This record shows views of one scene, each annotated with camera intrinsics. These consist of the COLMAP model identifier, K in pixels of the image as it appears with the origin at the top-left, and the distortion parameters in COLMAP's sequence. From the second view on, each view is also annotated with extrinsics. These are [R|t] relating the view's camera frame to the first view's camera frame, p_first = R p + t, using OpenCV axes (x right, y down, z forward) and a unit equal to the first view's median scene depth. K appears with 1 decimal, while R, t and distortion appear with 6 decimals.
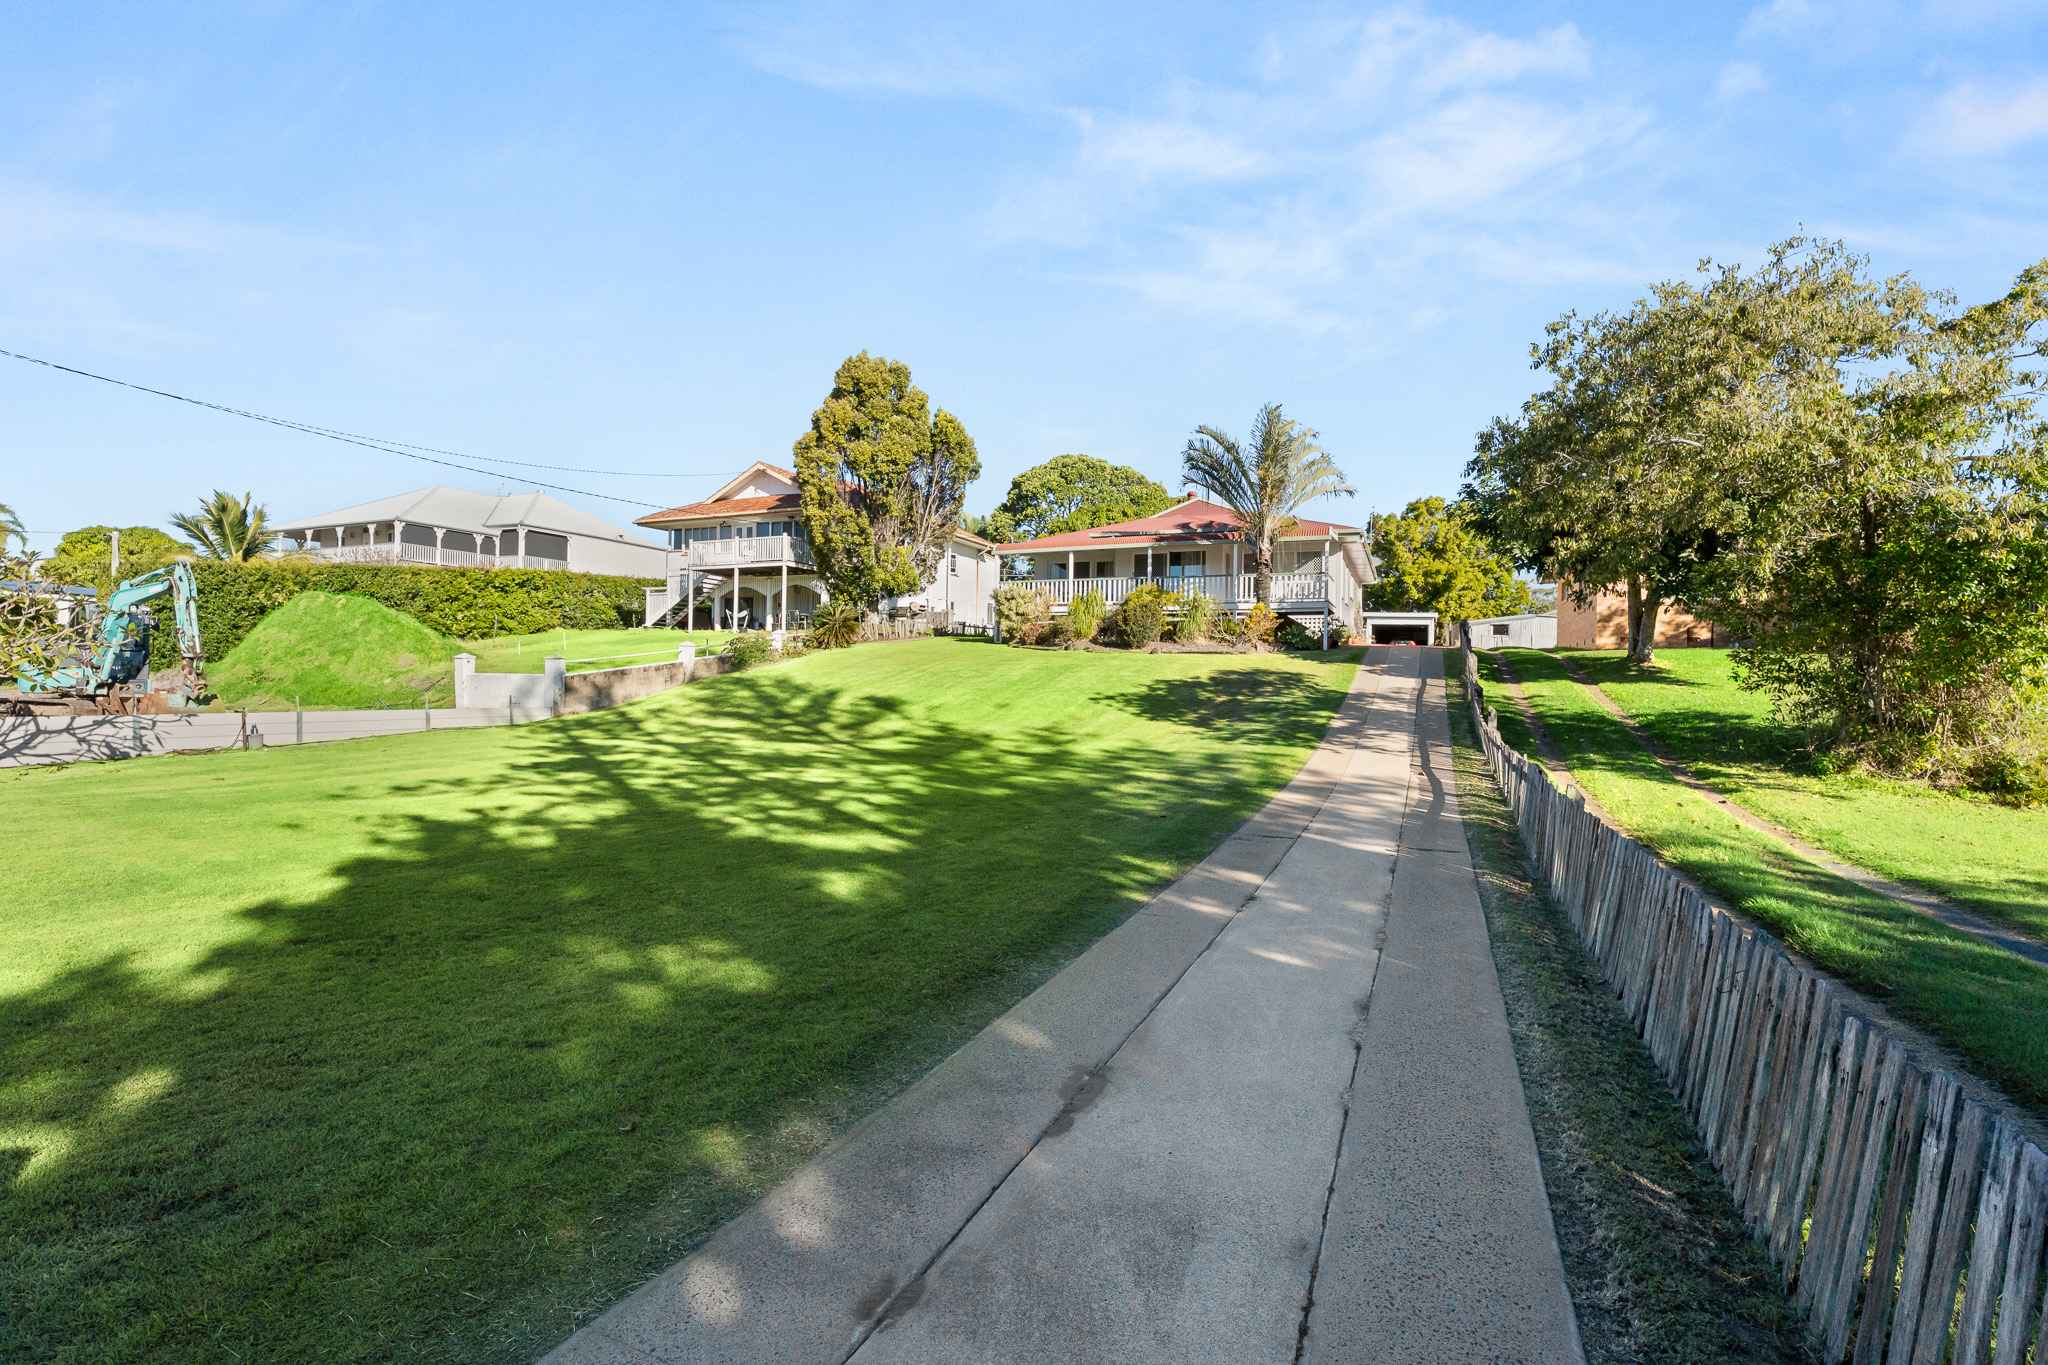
lens RADIAL K [[907.6, 0, 1025.8], [0, 907.6, 679.9], [0, 0, 1]] dist [-0.001647, 0.000184]
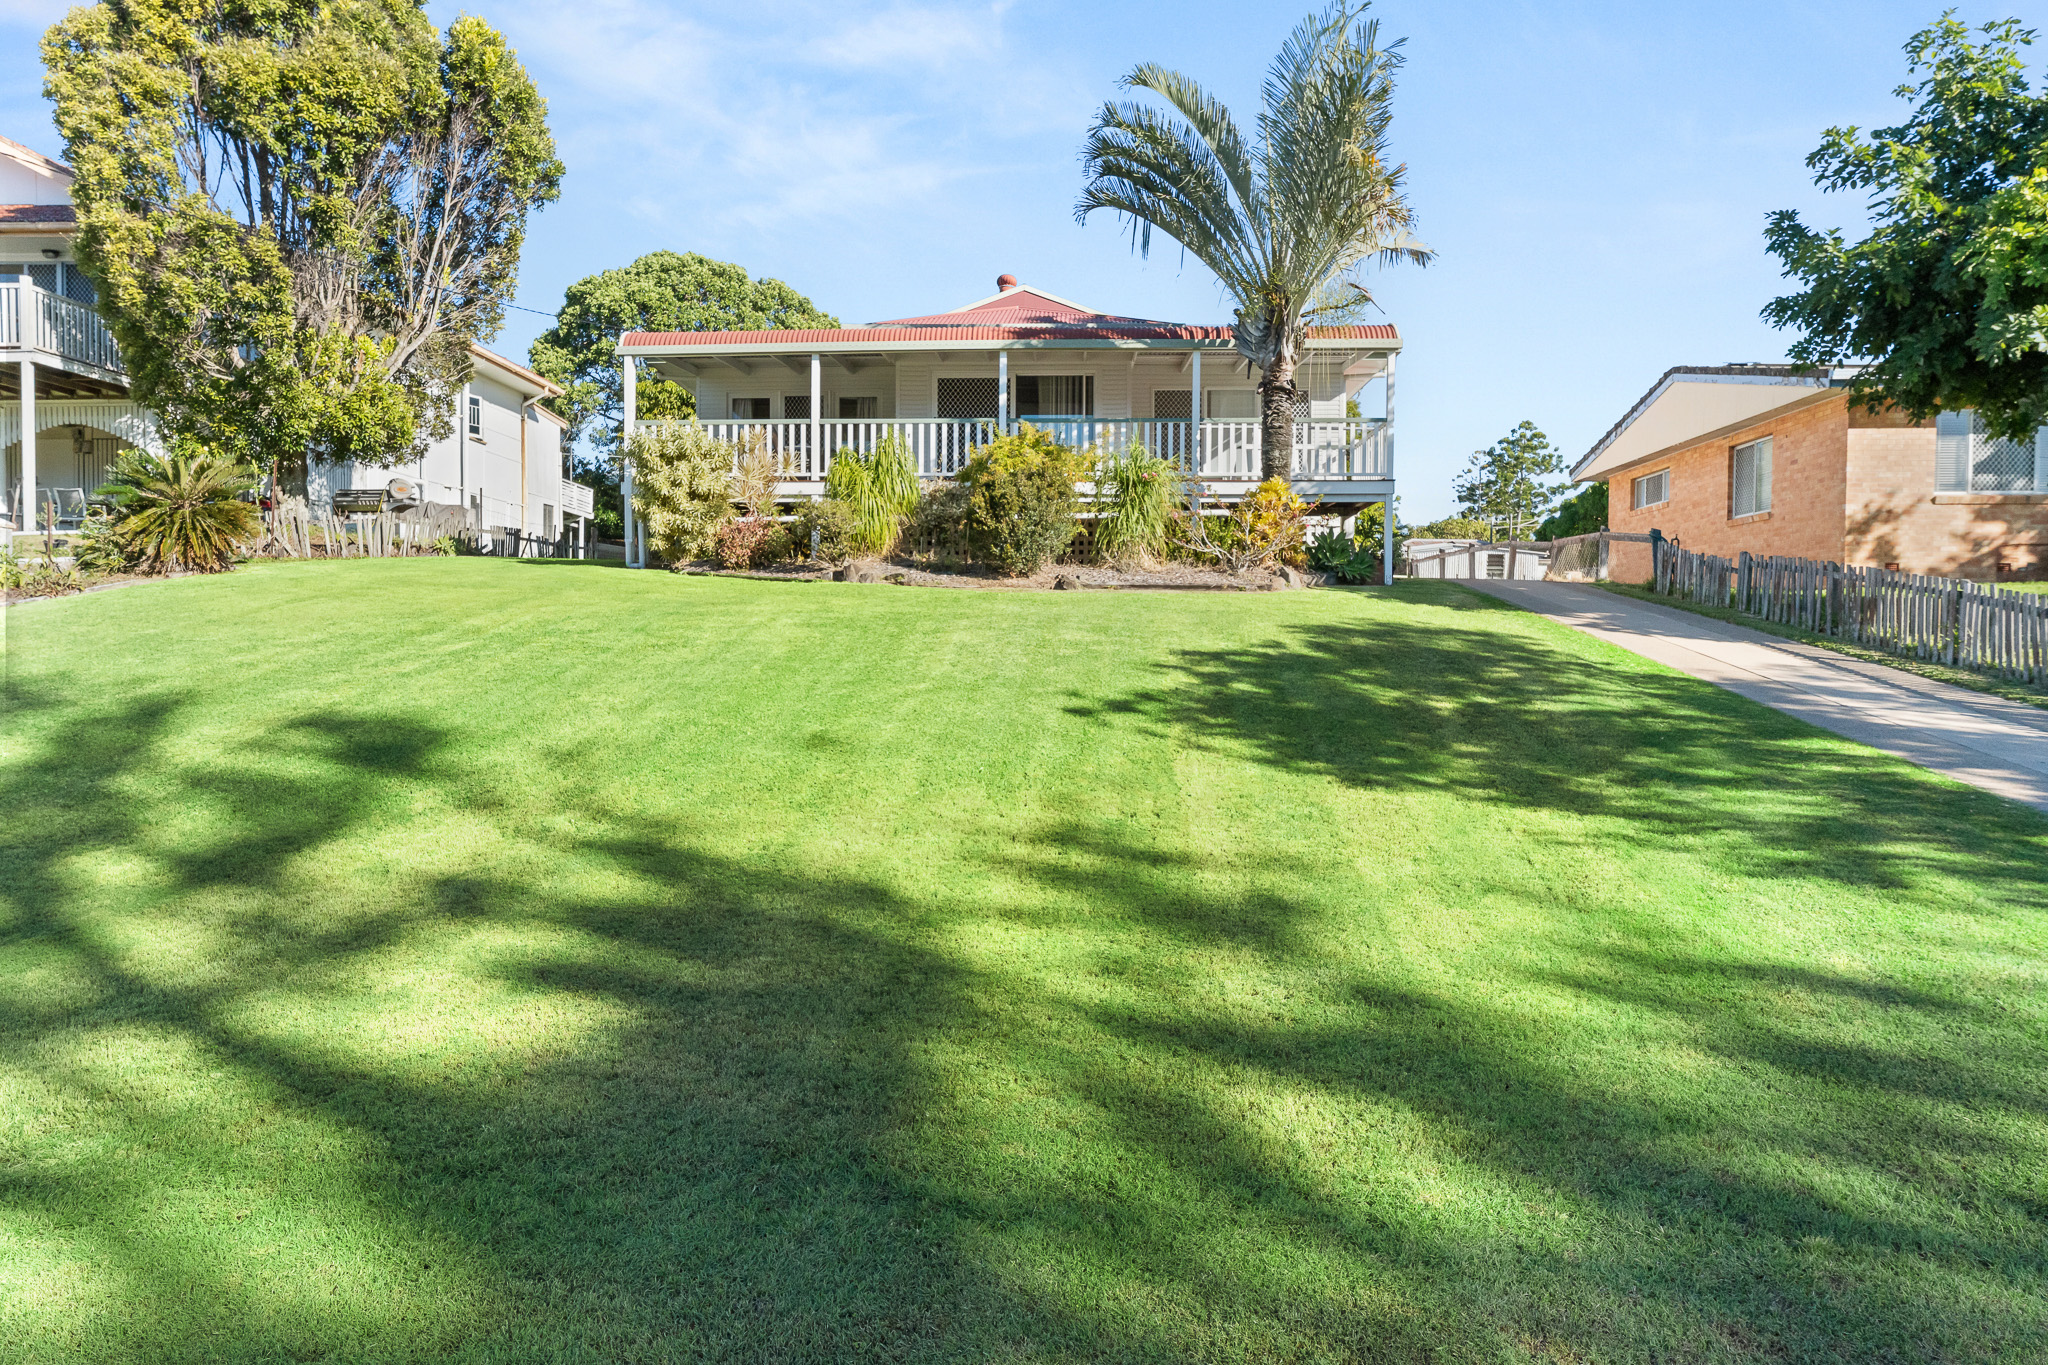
lens RADIAL K [[1303.0, 0, 1017.4], [0, 1303.0, 680.1], [0, 0, 1]] dist [0.005412, 0.006240]
pose [[0.940597, -0.016745, 0.339112, -0.065858], [0.009376, 0.999683, 0.023358, -0.000806], [-0.339396, -0.018790, 0.940456, 0.351540]]
